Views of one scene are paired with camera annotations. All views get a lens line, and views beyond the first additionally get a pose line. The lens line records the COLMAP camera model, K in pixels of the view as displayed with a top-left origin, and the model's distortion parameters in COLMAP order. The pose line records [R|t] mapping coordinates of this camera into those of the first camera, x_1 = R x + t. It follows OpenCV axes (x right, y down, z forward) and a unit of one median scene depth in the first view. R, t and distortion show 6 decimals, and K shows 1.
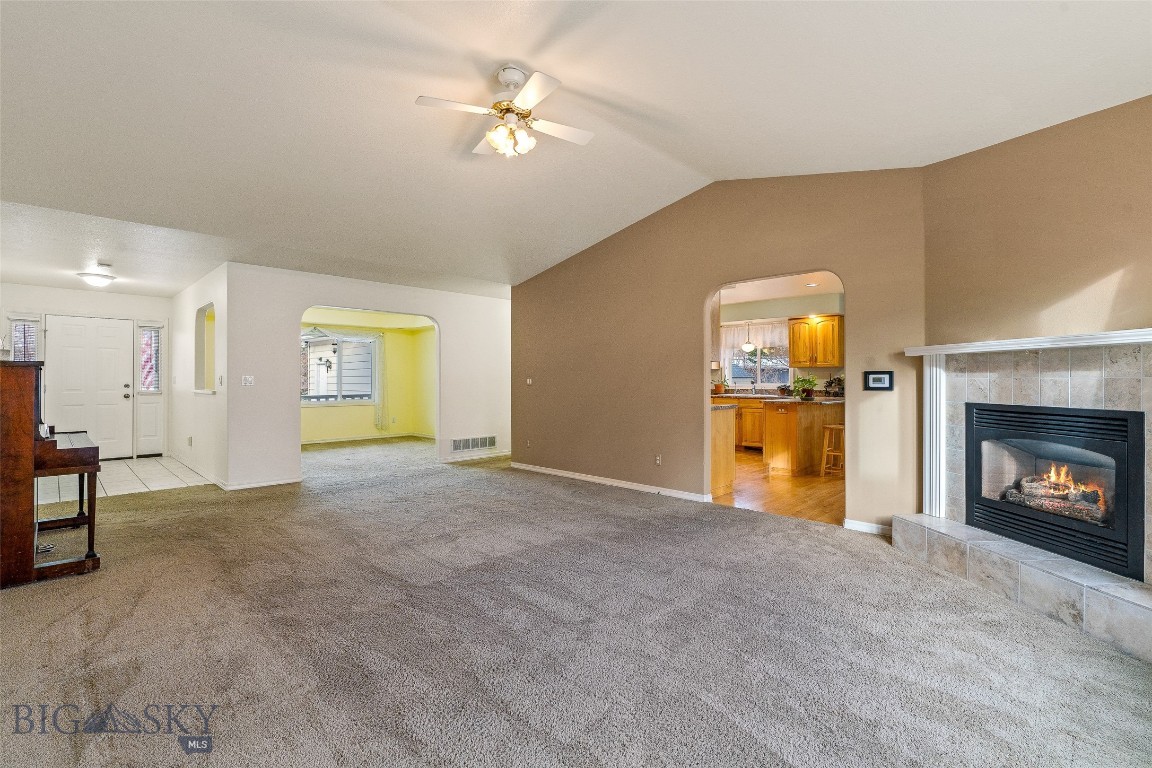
lens RADIAL K [[519.6, 0, 570.9], [0, 519.6, 383.0], [0, 0, 1]] dist [-0.014464, 0.000598]
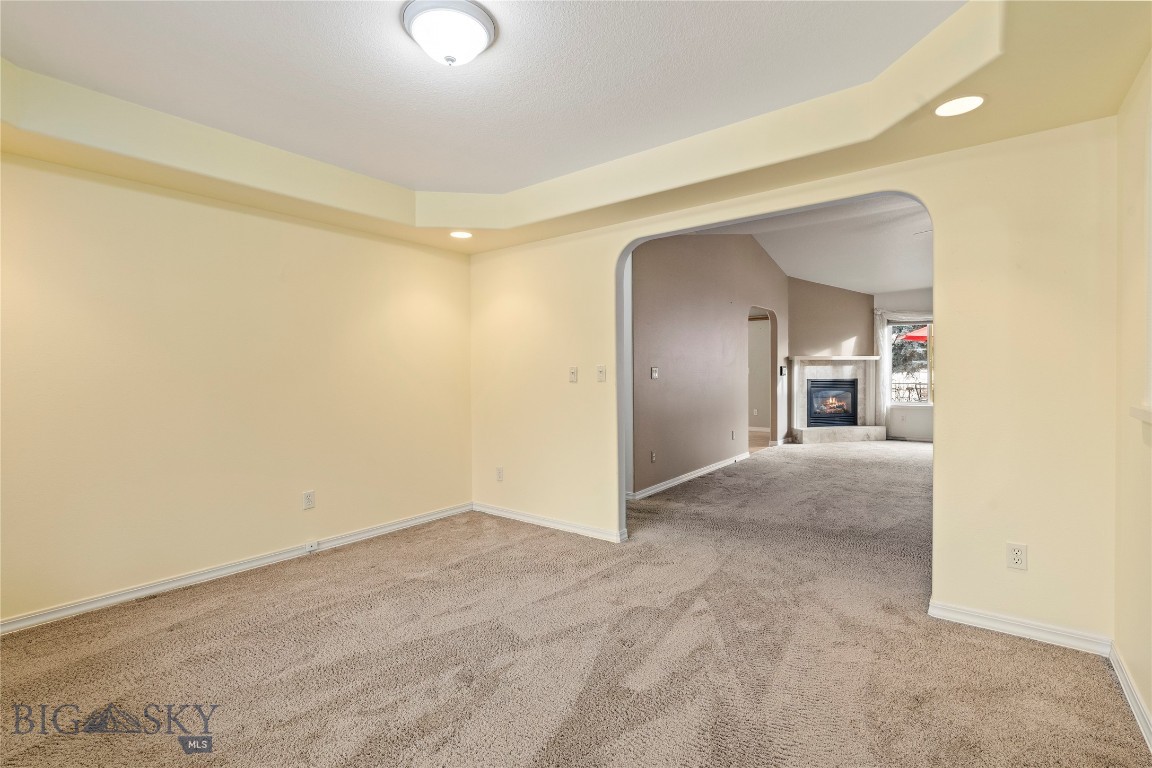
lens RADIAL K [[519.6, 0, 580.7], [0, 519.6, 380.7], [0, 0, 1]] dist [-0.014464, 0.000598]
pose [[-0.122226, -0.018272, 0.992334, -1.764025], [0.014284, 0.999695, 0.020167, -0.024199], [-0.992400, 0.016640, -0.121927, 2.610170]]
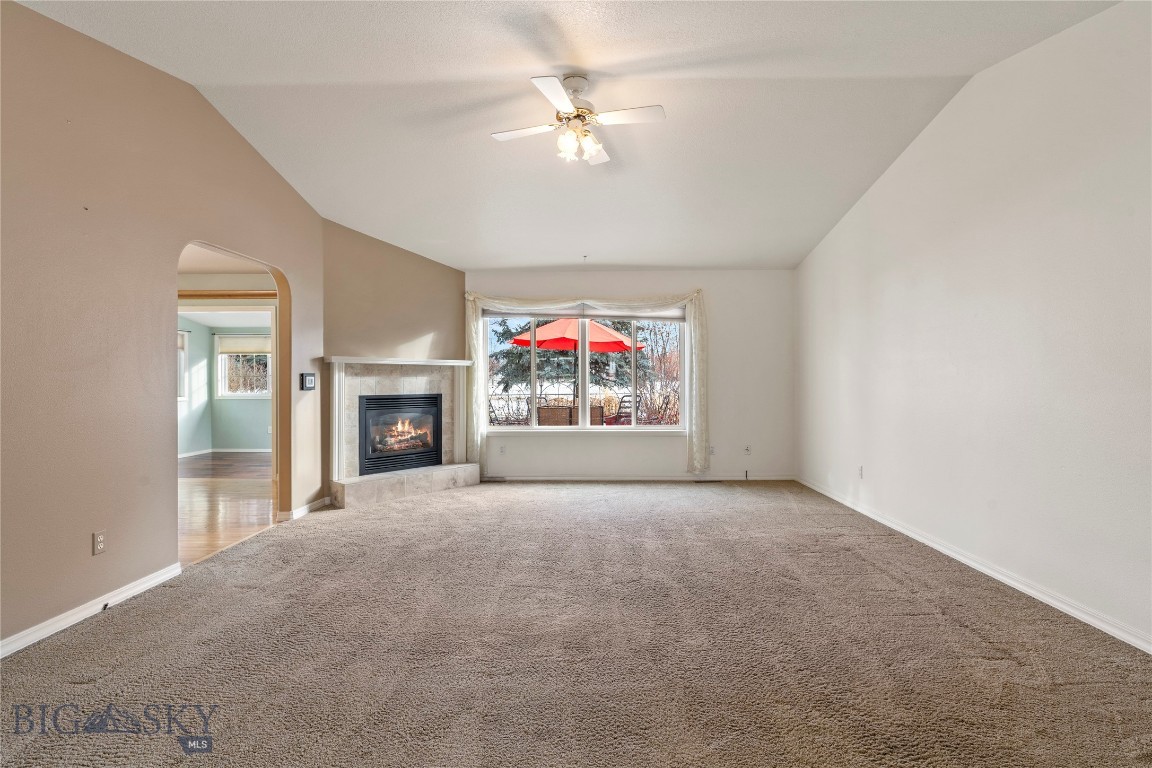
lens RADIAL K [[541.5, 0, 579.9], [0, 541.5, 380.5], [0, 0, 1]] dist [-0.010054, 0.000617]
pose [[-0.698415, 0.000452, 0.715693, -0.898611], [0.005606, 0.999973, 0.004839, -0.011790], [-0.715671, 0.007391, -0.698398, 1.776597]]
